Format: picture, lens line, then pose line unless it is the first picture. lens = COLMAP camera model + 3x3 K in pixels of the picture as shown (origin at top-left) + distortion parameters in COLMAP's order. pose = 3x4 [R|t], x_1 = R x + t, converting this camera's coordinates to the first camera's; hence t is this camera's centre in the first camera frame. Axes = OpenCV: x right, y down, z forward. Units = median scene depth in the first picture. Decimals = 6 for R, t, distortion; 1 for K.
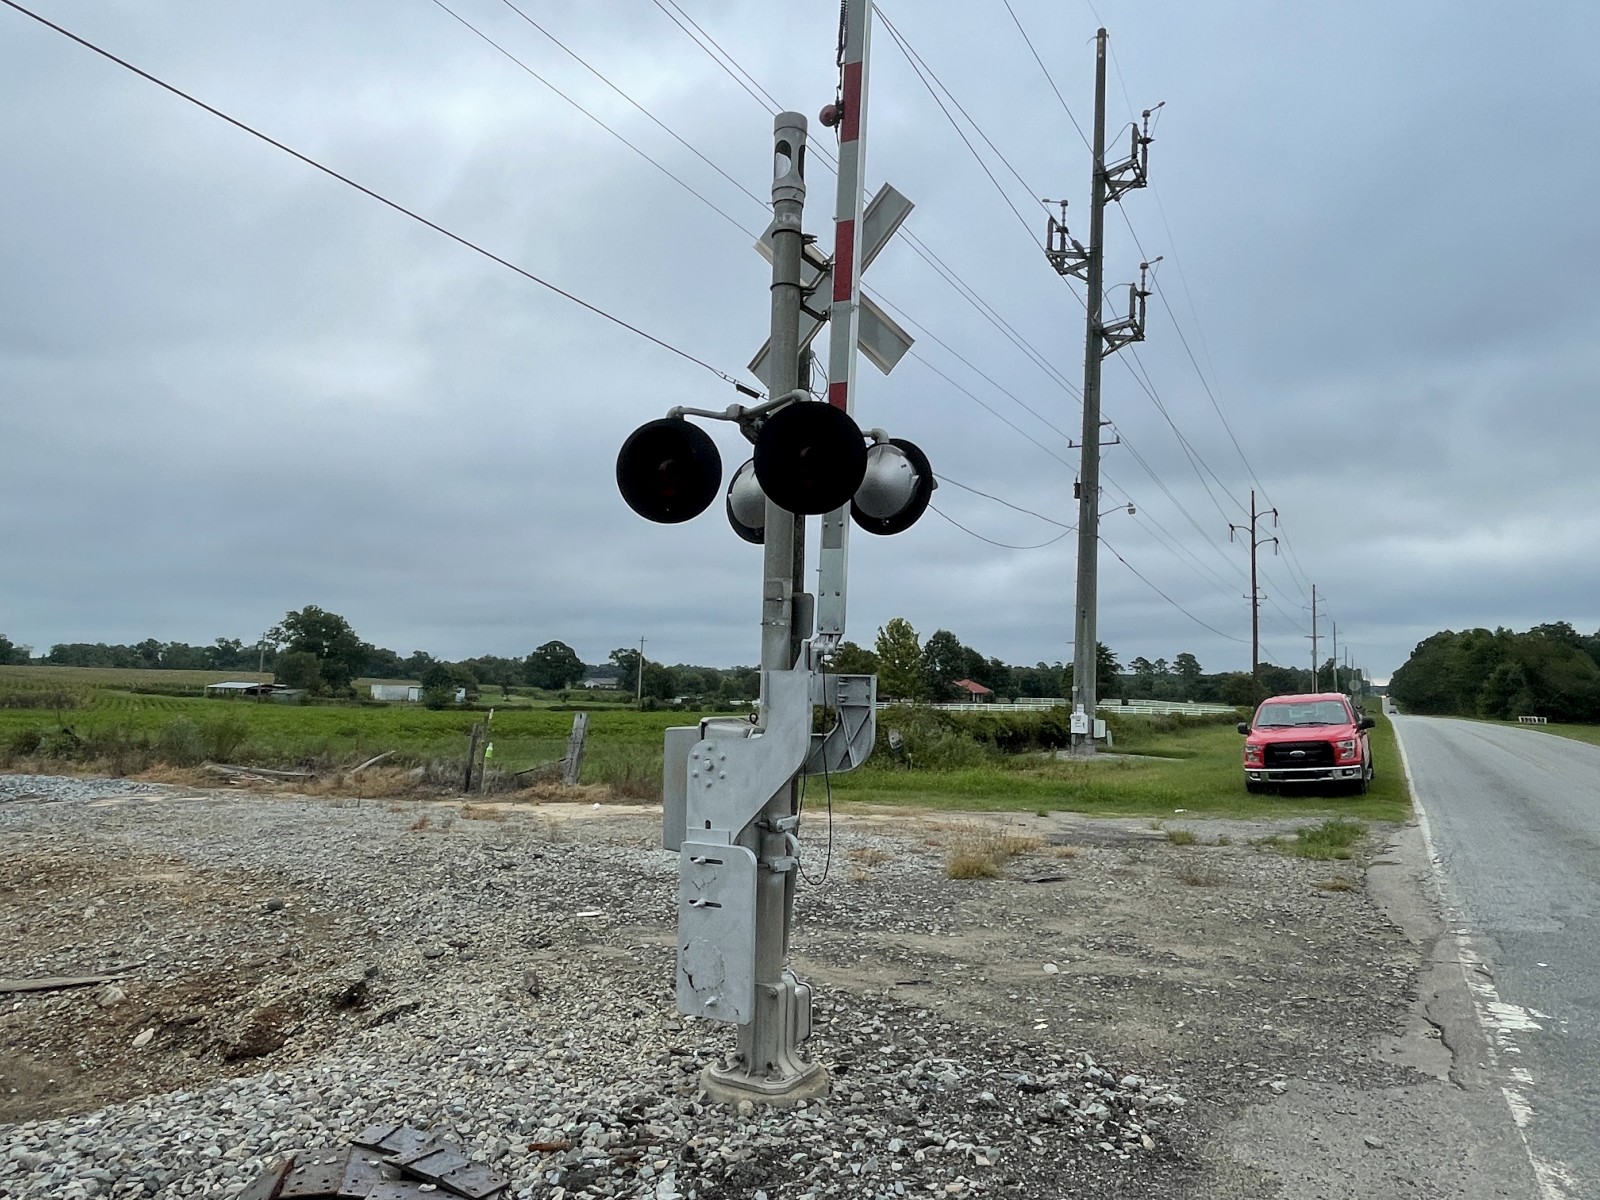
lens RADIAL K [[1081.3, 0, 805.7], [0, 1081.3, 604.4], [0, 0, 1]] dist [-0.002077, 0.007086]
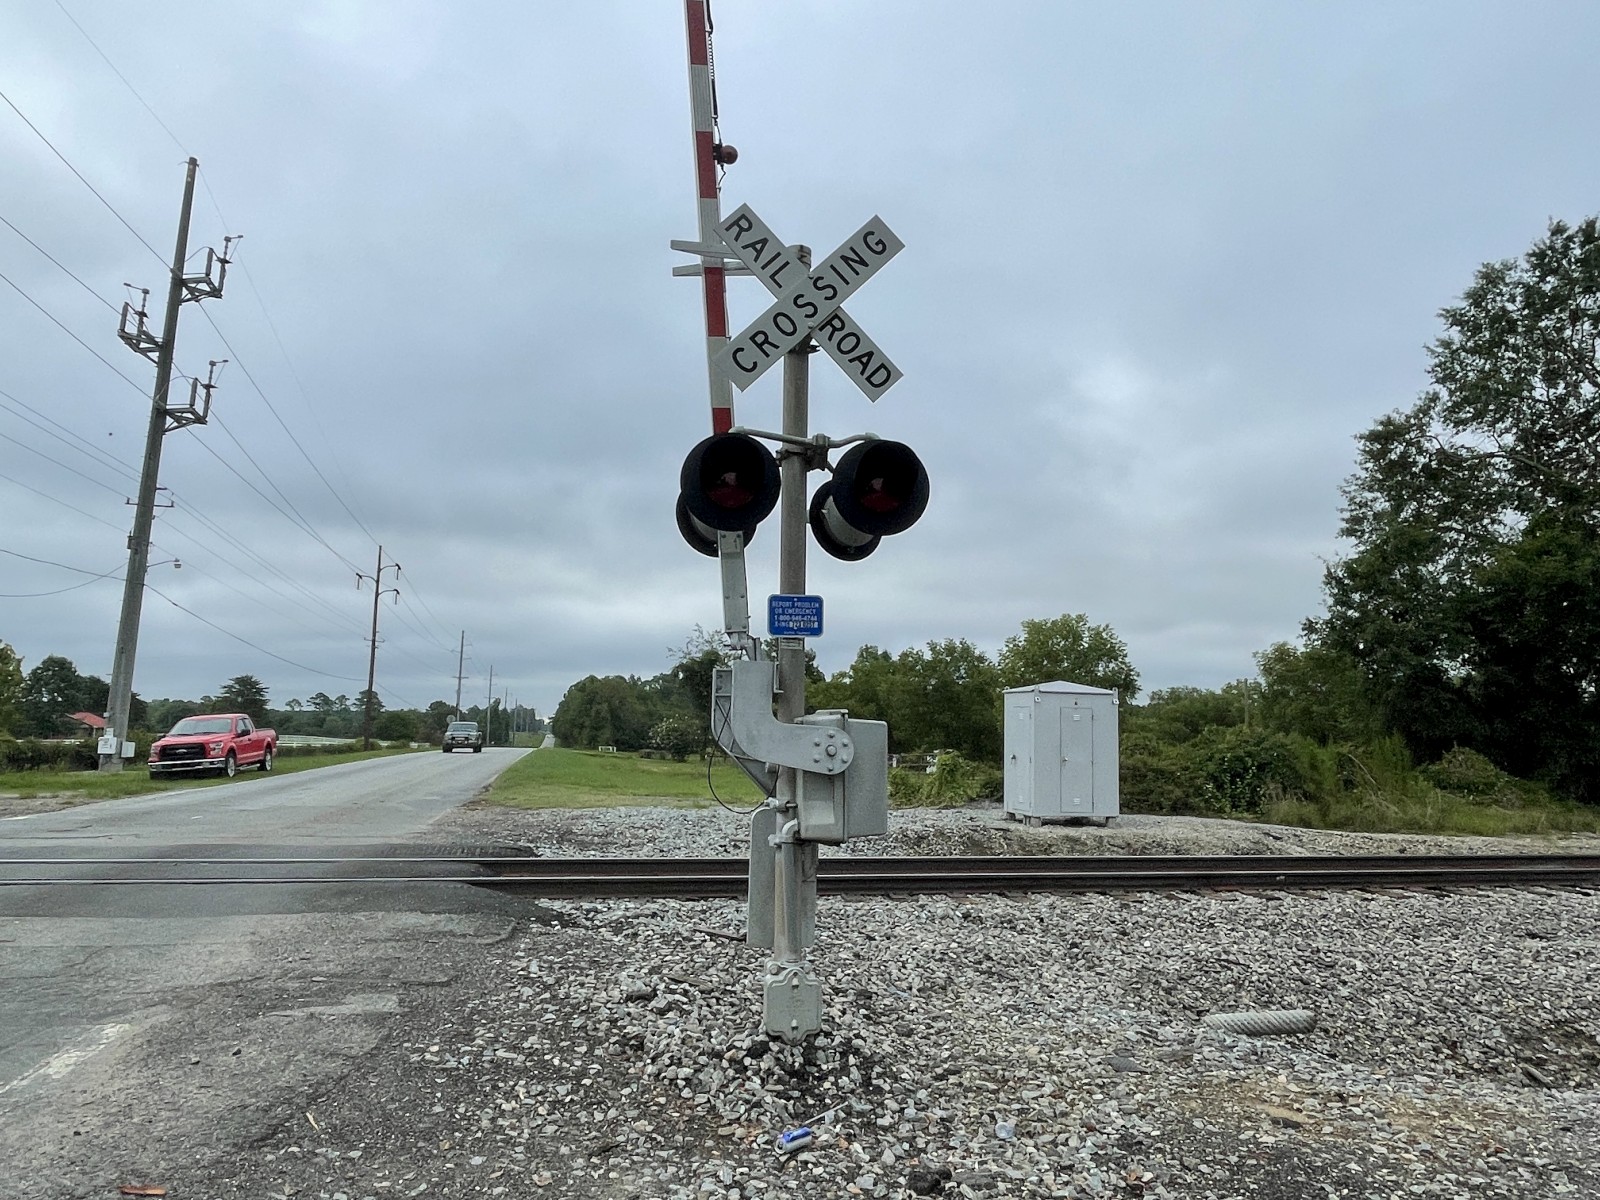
lens RADIAL K [[1059.1, 0, 807.4], [0, 1059.1, 600.7], [0, 0, 1]] dist [-0.002402, -0.001738]
pose [[0.743817, 0.081029, 0.663454, 0.045703], [-0.054657, 0.996674, -0.060447, -0.014850], [-0.666145, 0.008699, 0.745771, -0.319371]]
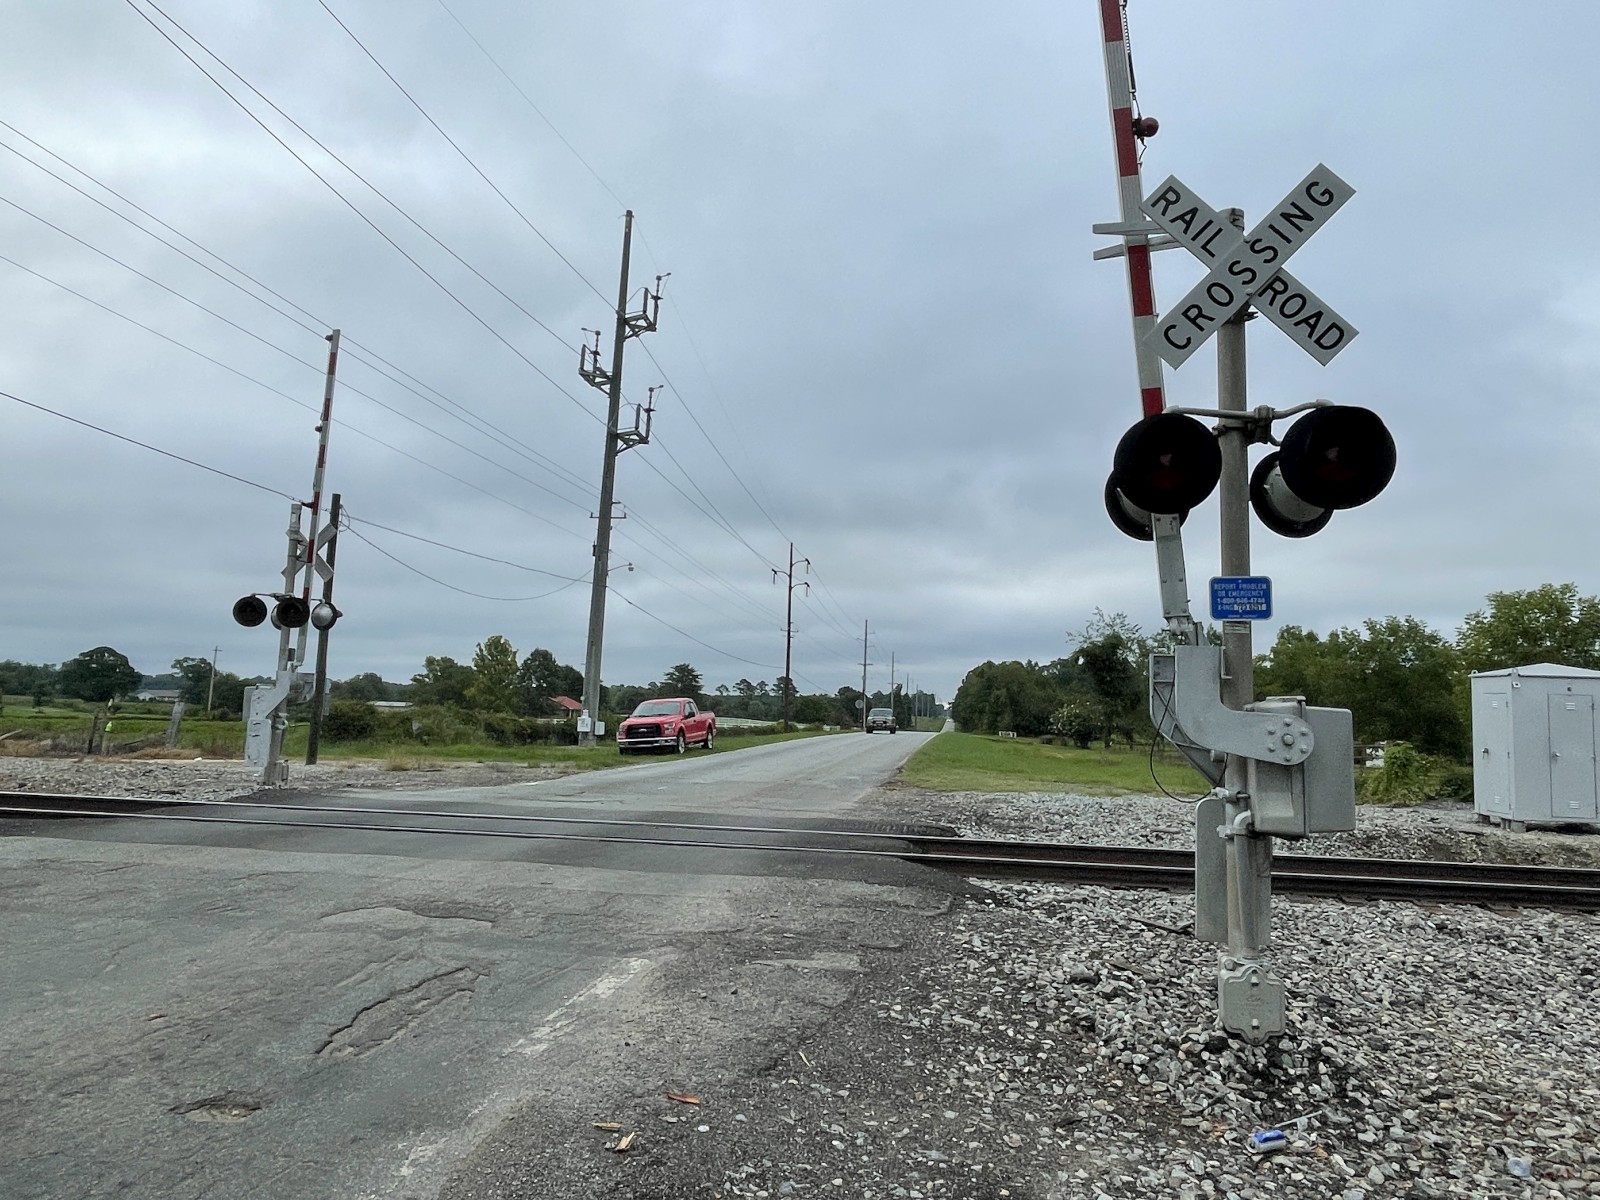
lens RADIAL K [[1059.1, 0, 807.4], [0, 1059.1, 600.7], [0, 0, 1]] dist [-0.002402, -0.001738]
pose [[0.935053, 0.046584, 0.351435, 0.039925], [-0.038687, 0.998817, -0.029463, -0.014867], [-0.352391, 0.013954, 0.935749, -0.319759]]
